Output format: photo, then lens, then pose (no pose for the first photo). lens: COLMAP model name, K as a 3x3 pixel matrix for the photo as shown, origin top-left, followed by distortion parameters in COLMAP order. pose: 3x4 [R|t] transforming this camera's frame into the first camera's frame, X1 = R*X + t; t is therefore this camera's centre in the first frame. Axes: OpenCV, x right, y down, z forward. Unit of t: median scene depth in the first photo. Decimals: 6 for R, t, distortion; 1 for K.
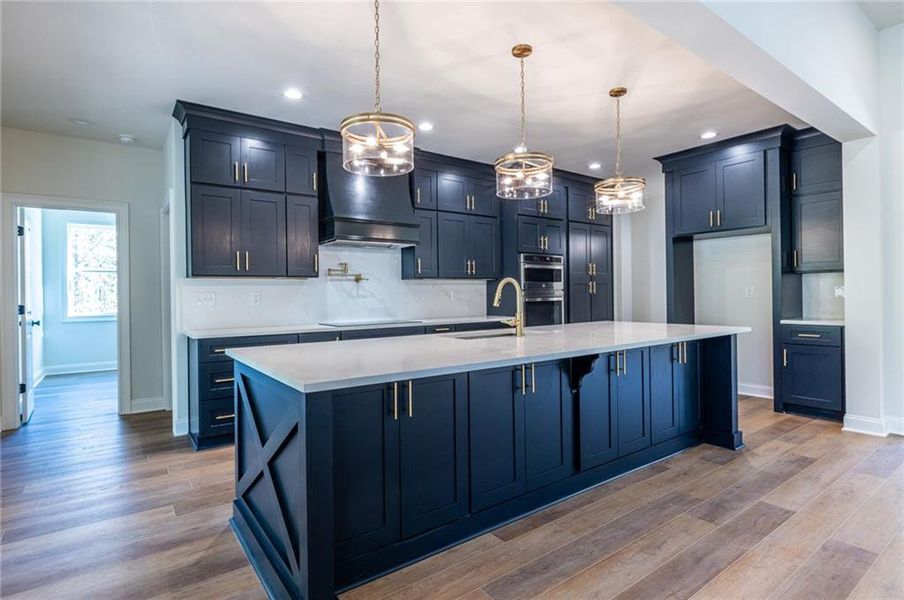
lens RADIAL K [[463.8, 0, 467.7], [0, 463.8, 300.9], [0, 0, 1]] dist [-0.006826, 0.003517]
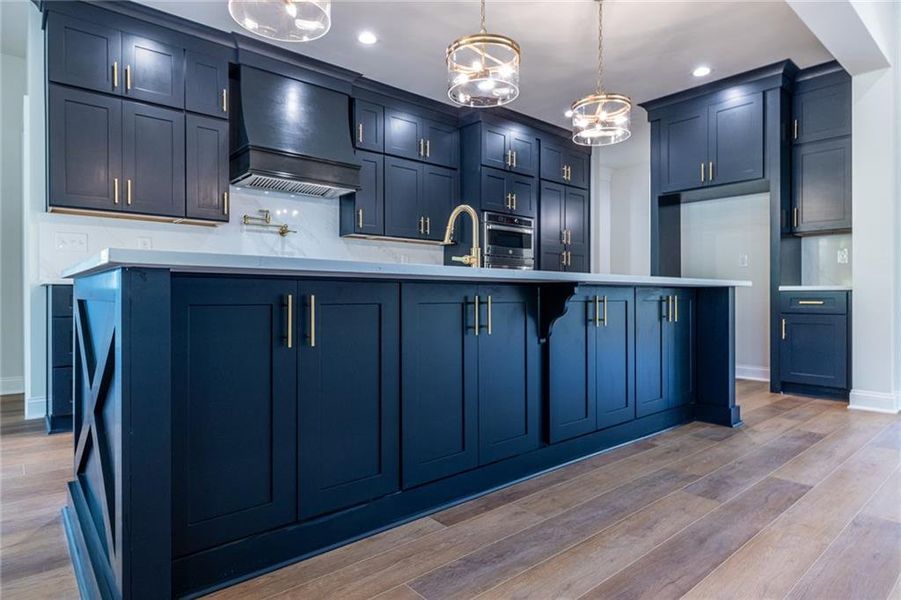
lens RADIAL K [[510.2, 0, 472.5], [0, 510.2, 302.3], [0, 0, 1]] dist [0.000173, 0.000061]
pose [[0.996598, 0.012735, 0.081422, 0.028253], [-0.012677, 0.999919, -0.001228, 0.092314], [-0.081431, 0.000192, 0.996679, 0.105190]]
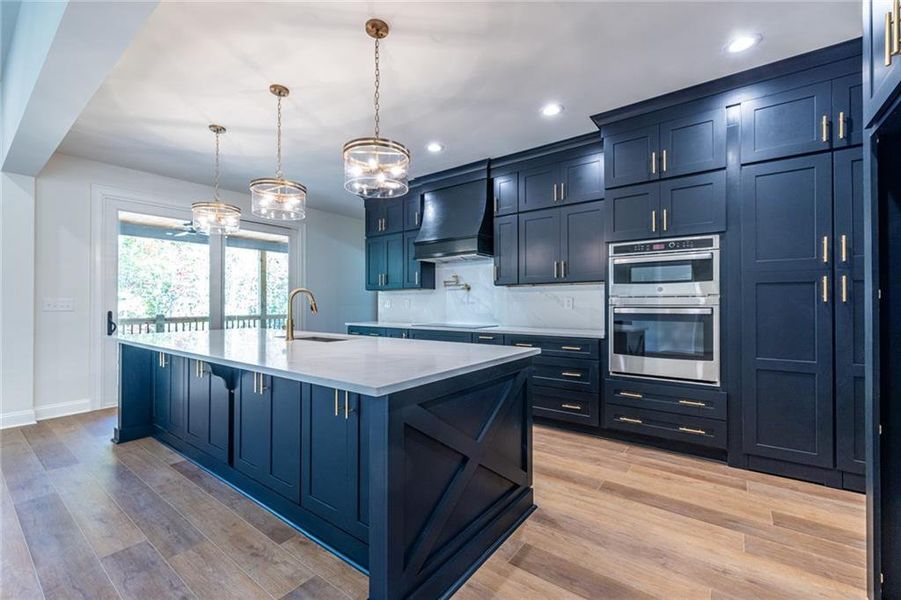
lens RADIAL K [[381.6, 0, 447.2], [0, 381.6, 304.9], [0, 0, 1]] dist [-0.003715, 0.000902]
pose [[0.268662, 0.016798, -0.963088, 0.863963], [-0.013329, 0.999817, 0.013720, -0.021451], [0.963142, 0.009151, 0.268837, 0.870553]]
